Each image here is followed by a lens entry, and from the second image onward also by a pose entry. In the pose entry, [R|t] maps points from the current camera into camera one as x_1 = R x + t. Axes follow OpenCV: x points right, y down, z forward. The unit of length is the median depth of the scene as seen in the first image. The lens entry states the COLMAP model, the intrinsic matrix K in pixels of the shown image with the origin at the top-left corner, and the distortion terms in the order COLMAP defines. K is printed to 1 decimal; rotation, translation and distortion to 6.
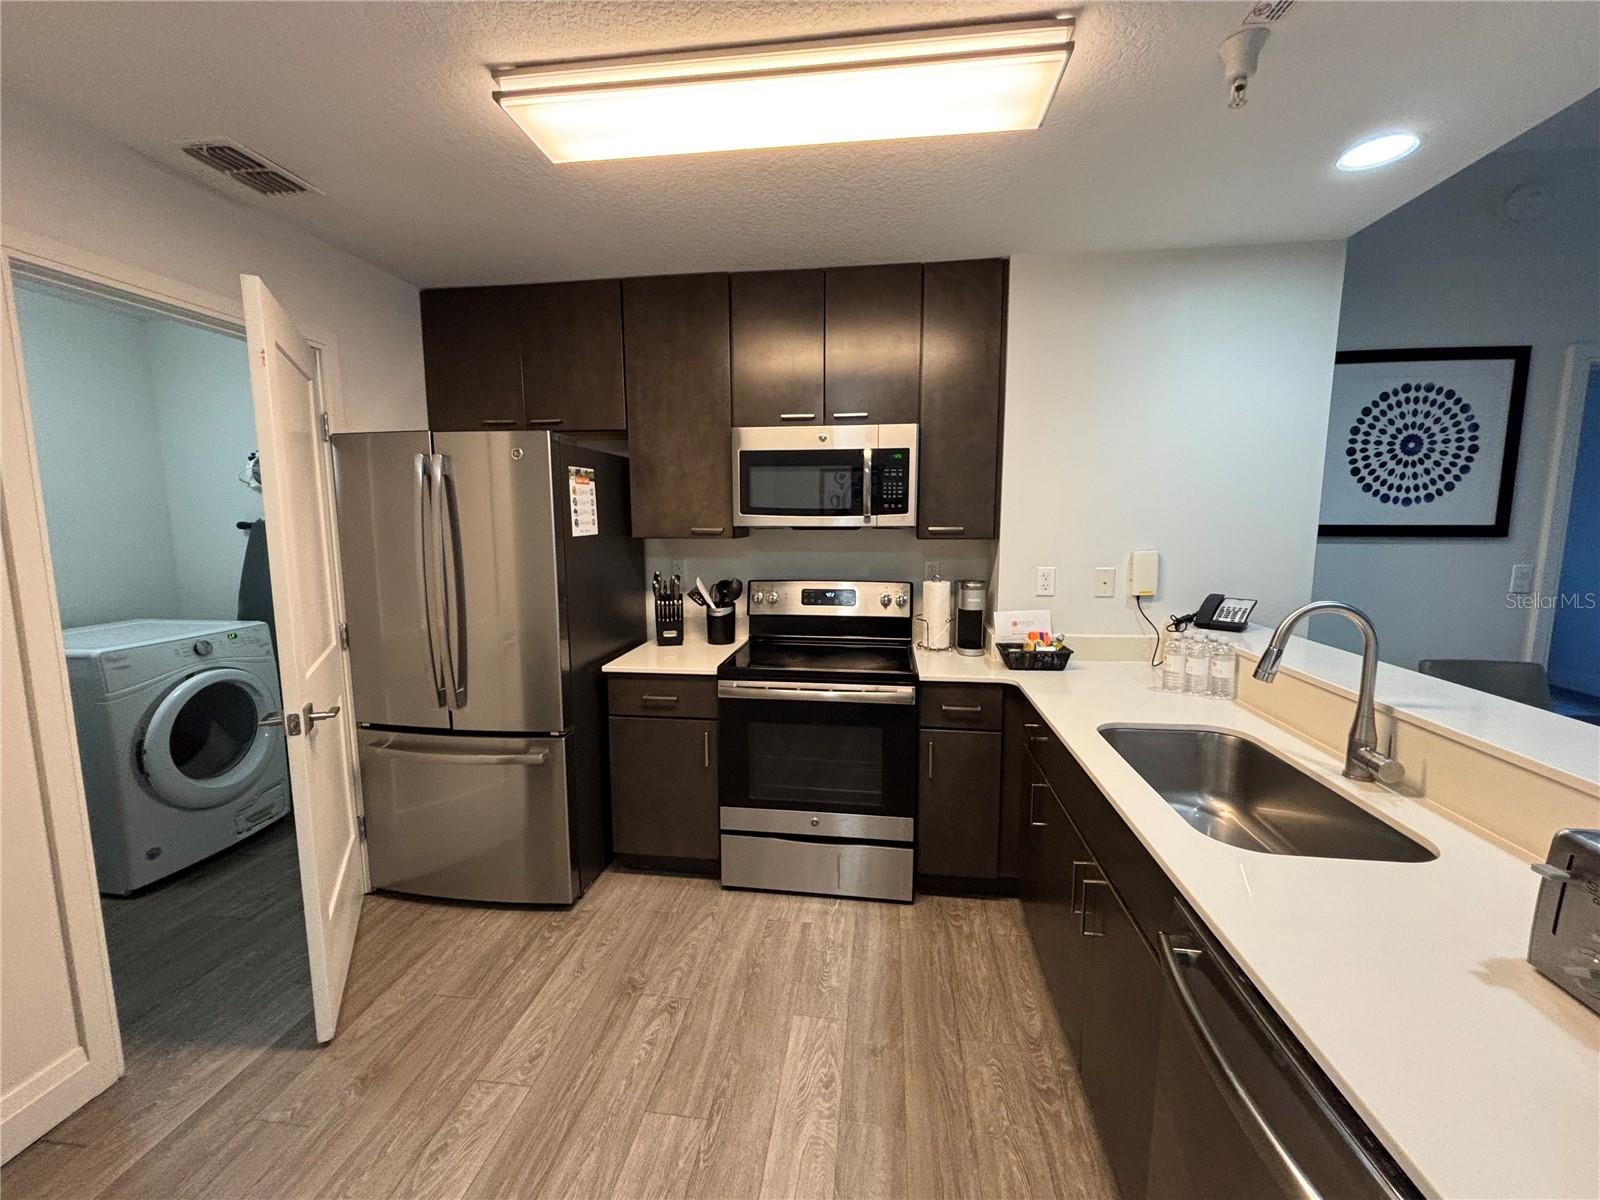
lens RADIAL K [[642.4, 0, 799.4], [0, 642.4, 597.1], [0, 0, 1]] dist [0.001626, -0.001092]
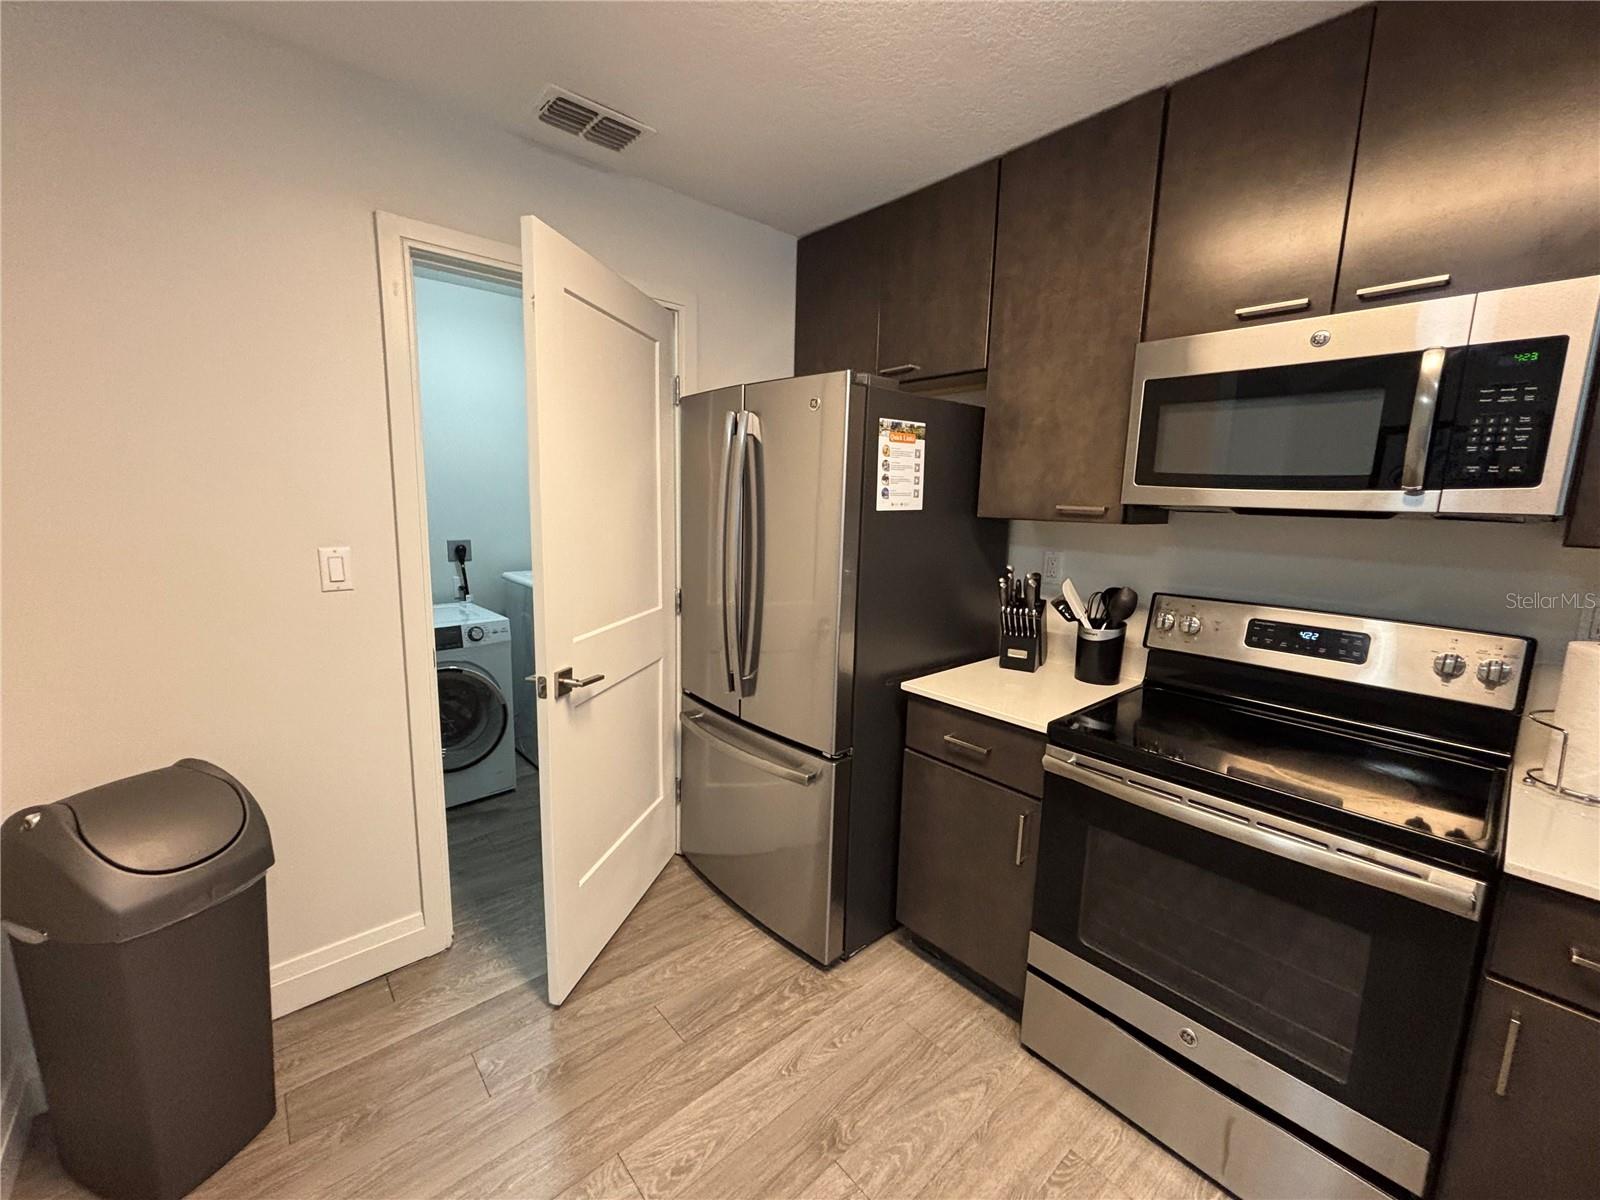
lens RADIAL K [[642.4, 0, 802.6], [0, 642.4, 598.3], [0, 0, 1]] dist [0.001626, -0.001092]
pose [[0.752416, 0.124085, -0.646894, 0.084148], [-0.107975, 0.992046, 0.064703, -0.028092], [0.649778, 0.021165, 0.759830, 0.340477]]
